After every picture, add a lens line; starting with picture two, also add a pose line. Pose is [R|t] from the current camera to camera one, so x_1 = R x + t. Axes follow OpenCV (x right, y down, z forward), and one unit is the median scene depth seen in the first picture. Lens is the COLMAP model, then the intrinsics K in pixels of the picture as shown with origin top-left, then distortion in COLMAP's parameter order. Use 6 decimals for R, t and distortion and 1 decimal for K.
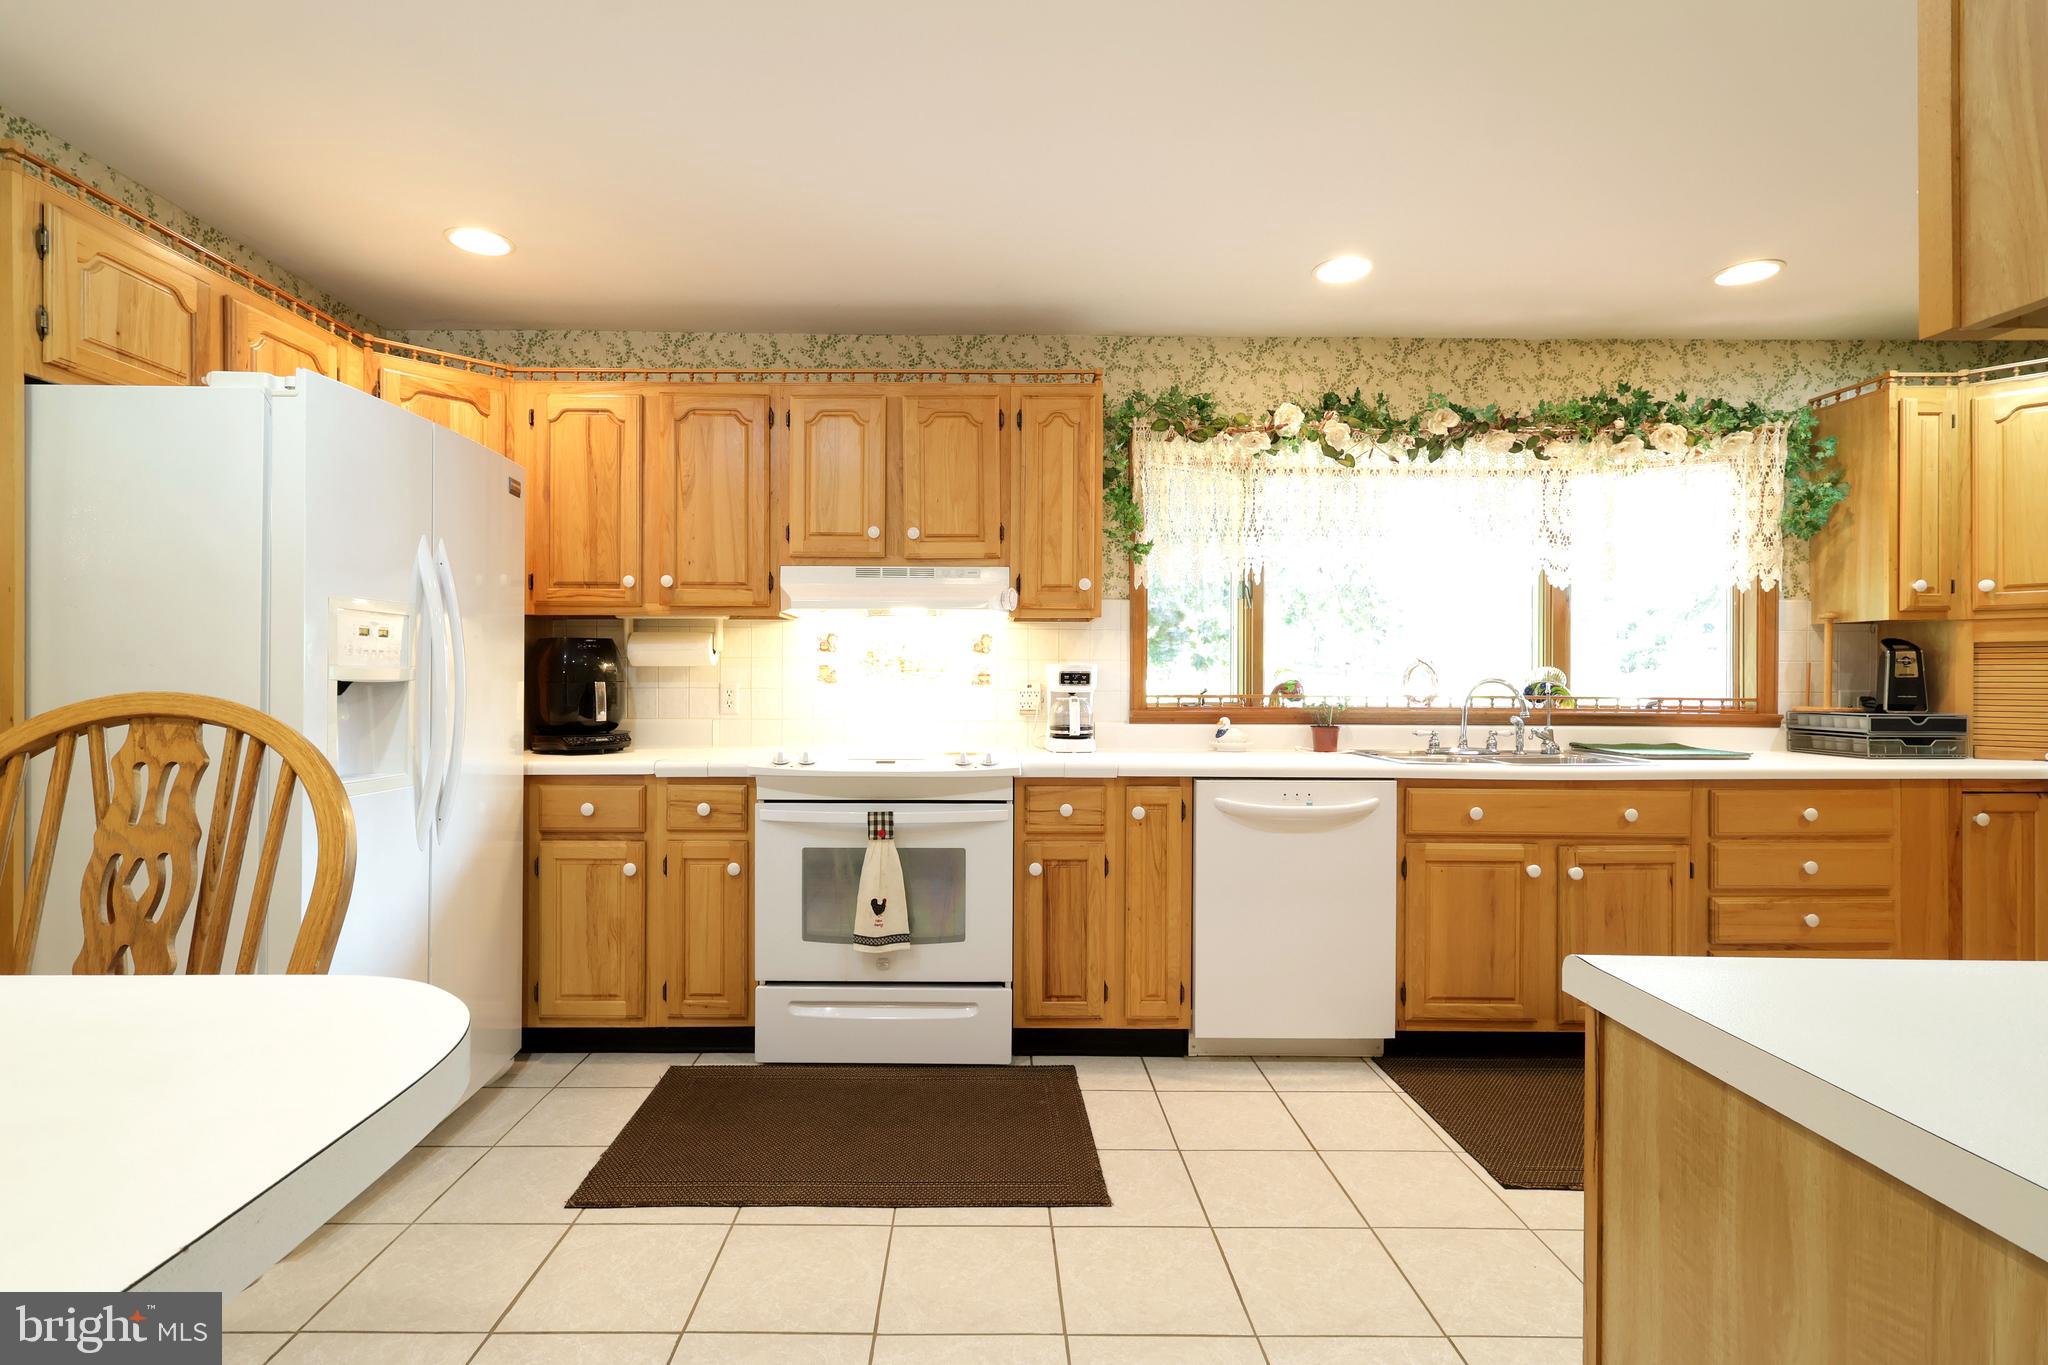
lens RADIAL K [[963.7, 0, 989.5], [0, 963.7, 682.7], [0, 0, 1]] dist [-0.001751, 0.001964]
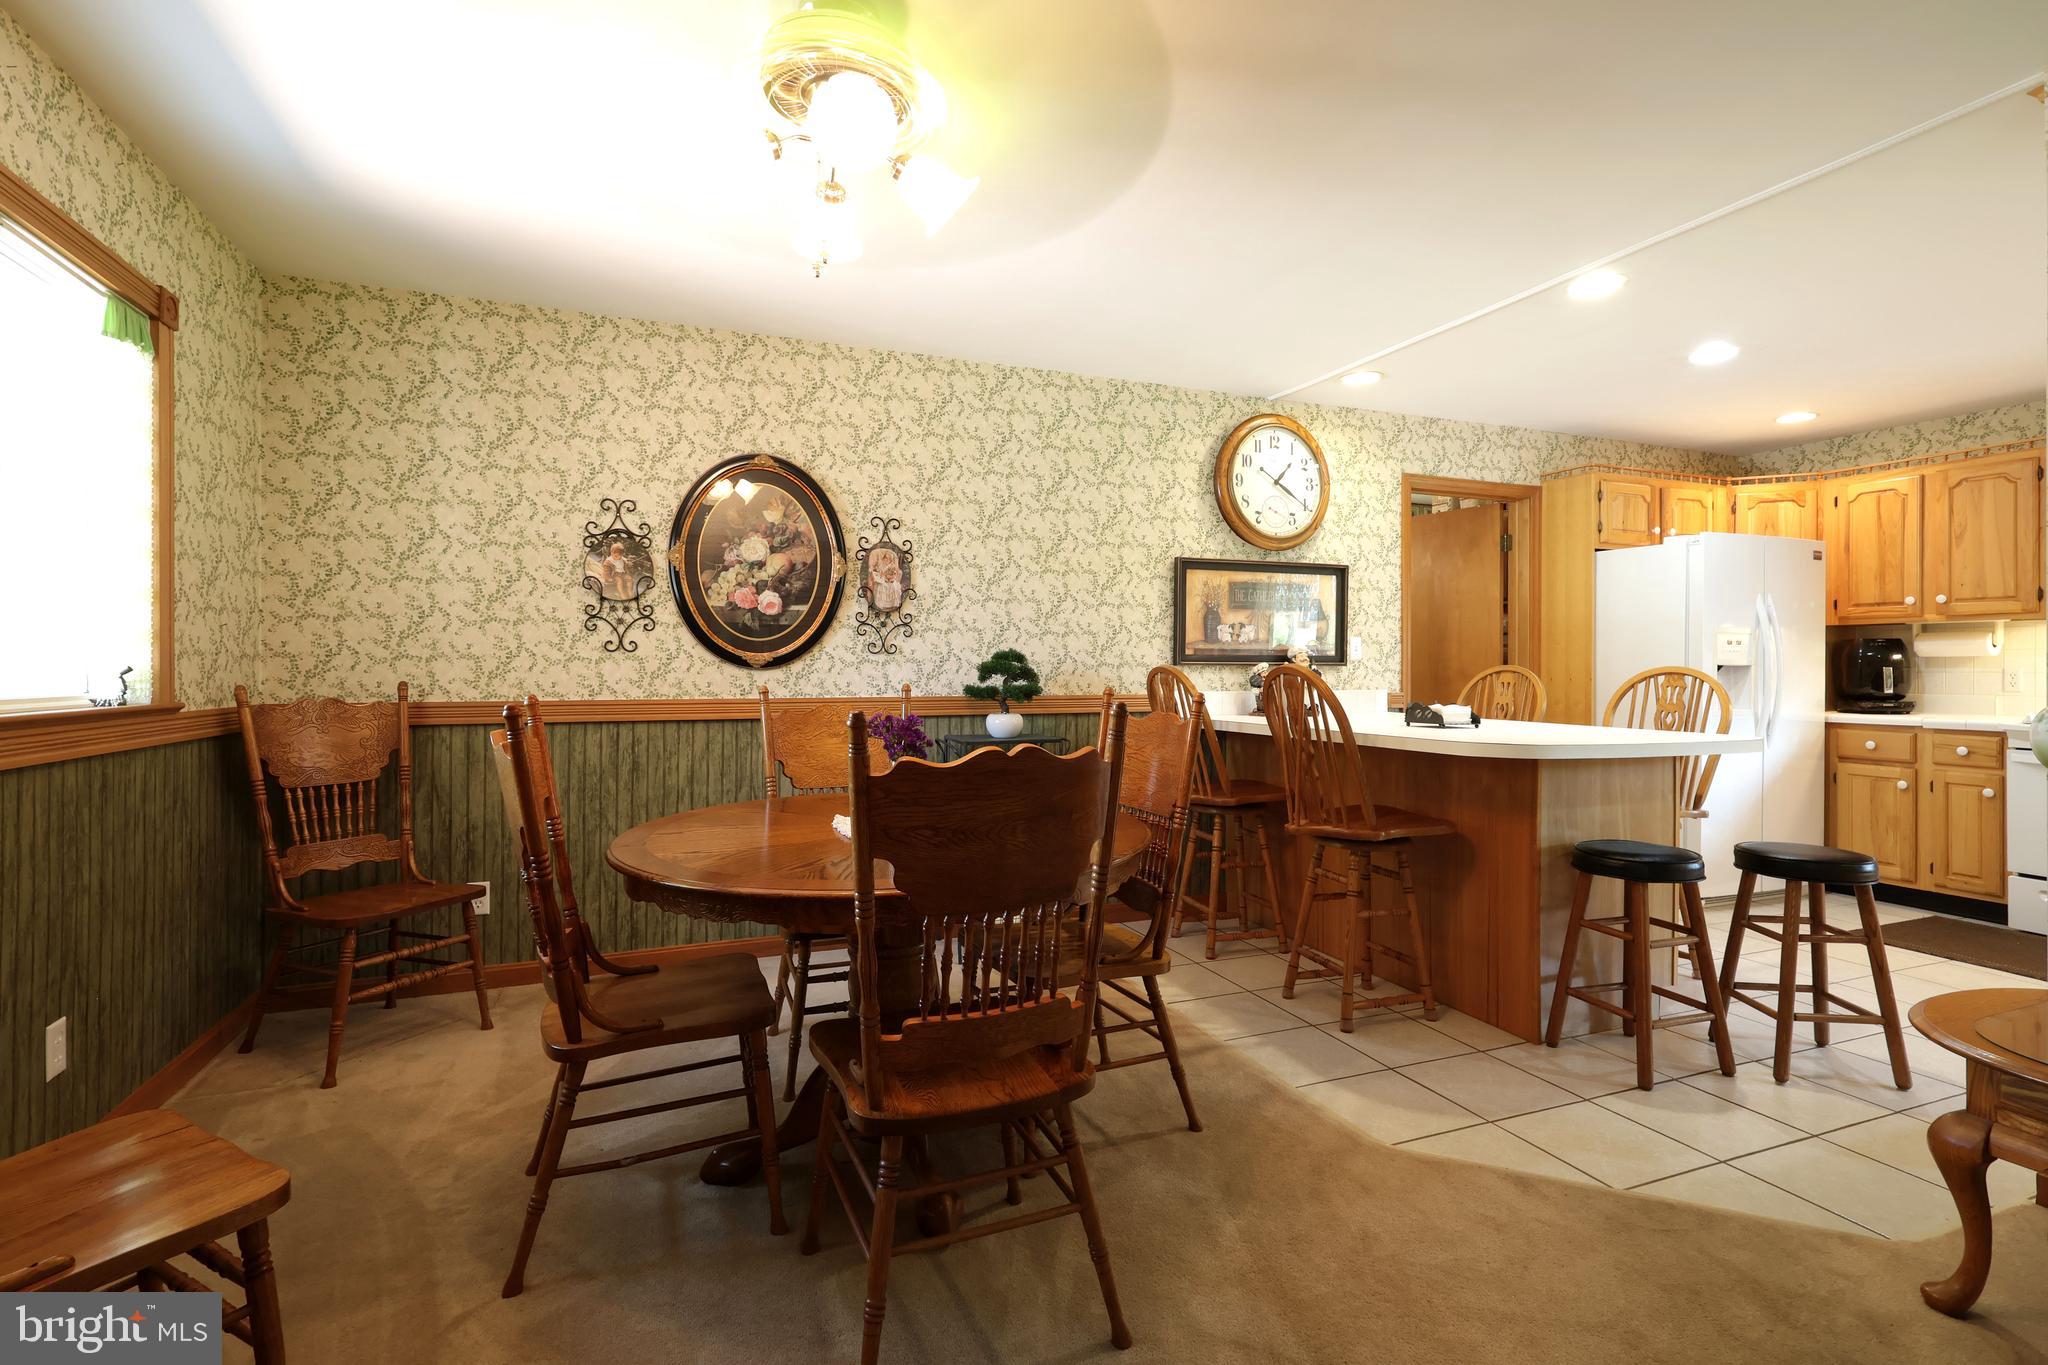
lens RADIAL K [[963.7, 0, 1020.6], [0, 963.7, 662.1], [0, 0, 1]] dist [-0.001751, 0.001964]
pose [[0.368123, -0.005035, -0.929764, 0.512305], [-0.008737, 0.999922, -0.008874, 0.016425], [0.929736, 0.011390, 0.368050, -0.843756]]
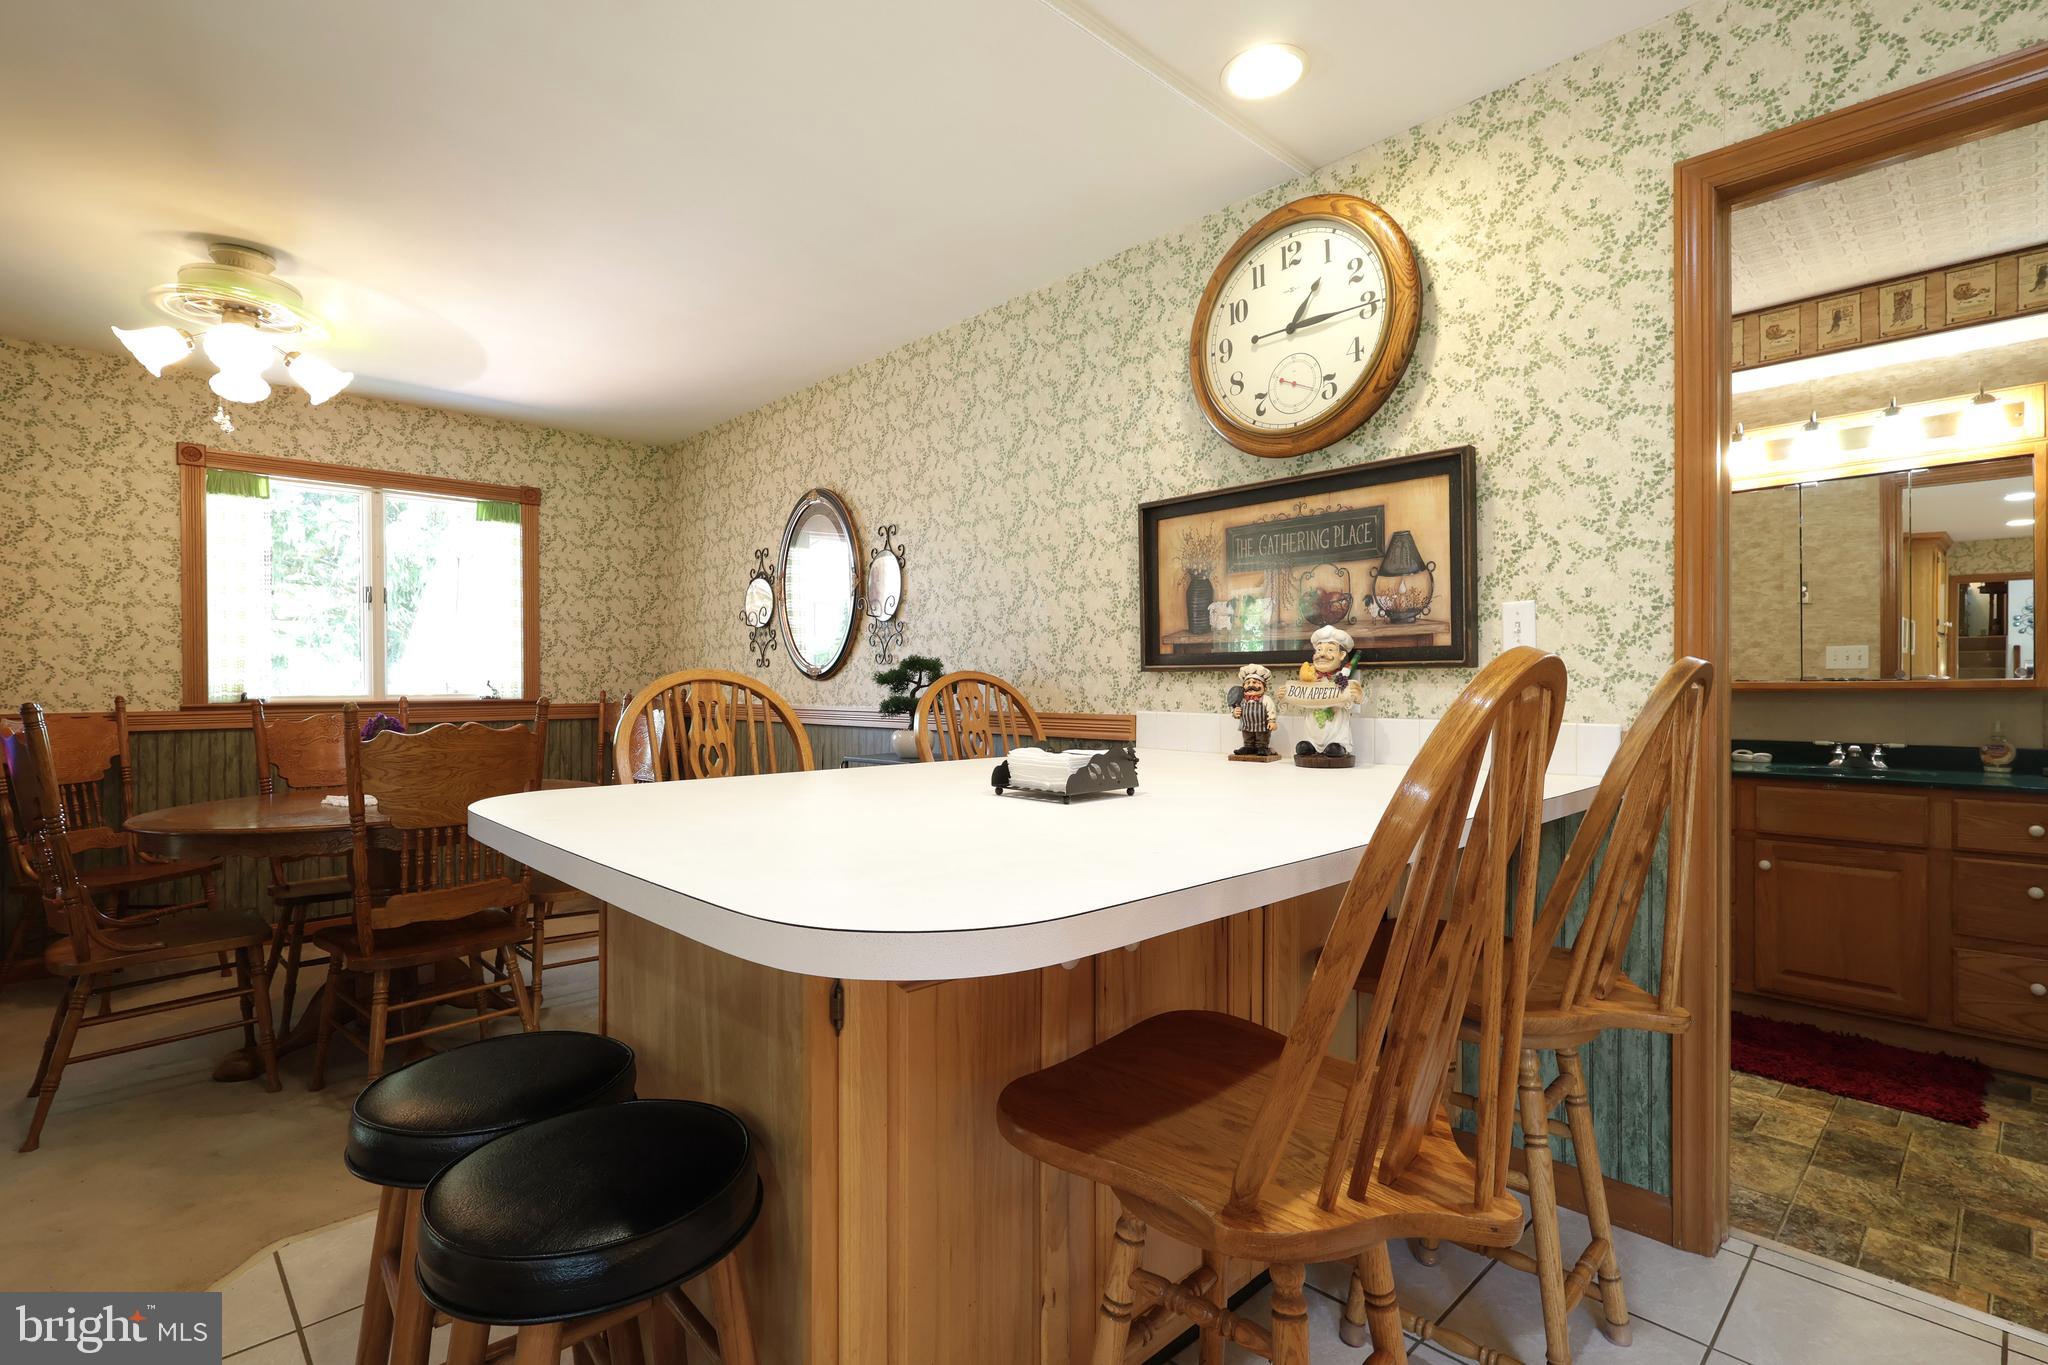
lens RADIAL K [[963.7, 0, 1039.7], [0, 963.7, 686.8], [0, 0, 1]] dist [-0.001751, 0.001964]
pose [[-0.719439, -0.000734, -0.694555, 0.006730], [-0.006218, 0.999966, 0.005384, 0.016738], [0.694528, 0.008192, -0.719419, 0.436360]]
